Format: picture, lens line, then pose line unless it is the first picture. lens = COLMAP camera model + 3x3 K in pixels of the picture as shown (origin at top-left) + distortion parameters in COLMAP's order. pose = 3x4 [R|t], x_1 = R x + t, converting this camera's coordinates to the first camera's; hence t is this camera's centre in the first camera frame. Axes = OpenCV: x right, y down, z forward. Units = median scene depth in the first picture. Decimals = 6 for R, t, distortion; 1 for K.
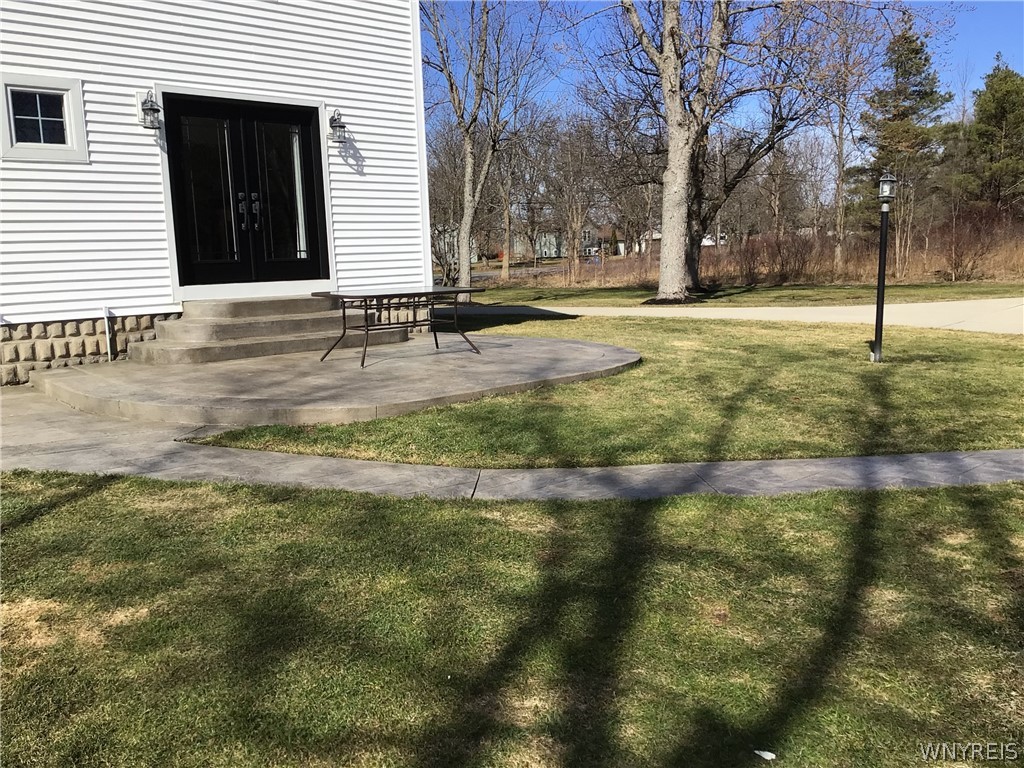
lens RADIAL K [[910.3, 0, 512.0], [0, 910.3, 384.0], [0, 0, 1]] dist [0.099036, -0.160021]
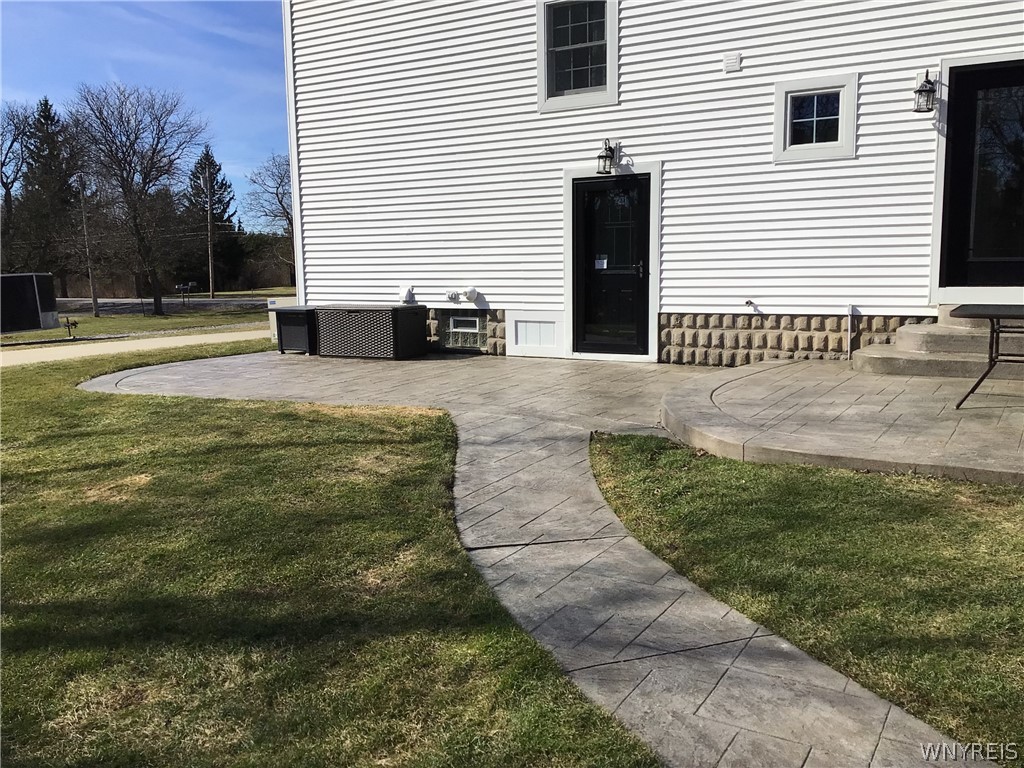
lens RADIAL K [[910.3, 0, 512.0], [0, 910.3, 384.0], [0, 0, 1]] dist [0.099036, -0.160021]
pose [[0.270406, 0.157065, -0.949848, 0.415233], [-0.133167, 0.983221, 0.124673, -0.076428], [0.953492, 0.092776, 0.286785, 0.393821]]
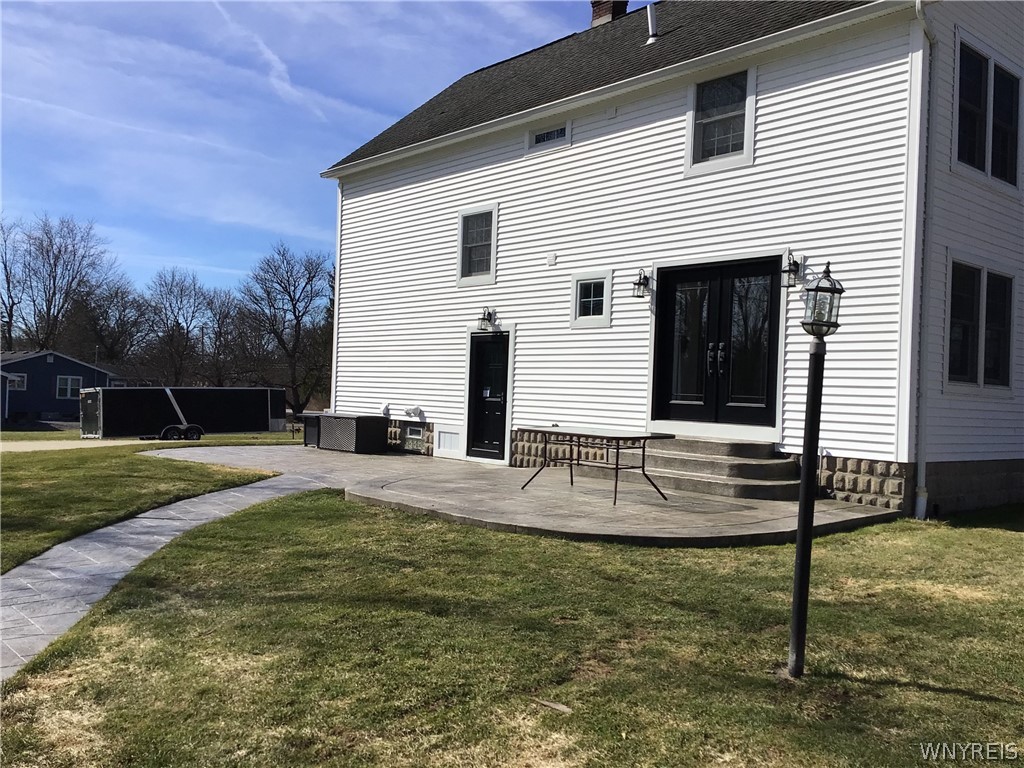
lens RADIAL K [[910.3, 0, 512.0], [0, 910.3, 384.0], [0, 0, 1]] dist [0.099036, -0.160021]
pose [[-0.035938, 0.023067, -0.999088, 0.928327], [-0.178707, 0.983471, 0.029135, -0.168547], [0.983246, 0.179591, -0.031221, 0.915612]]
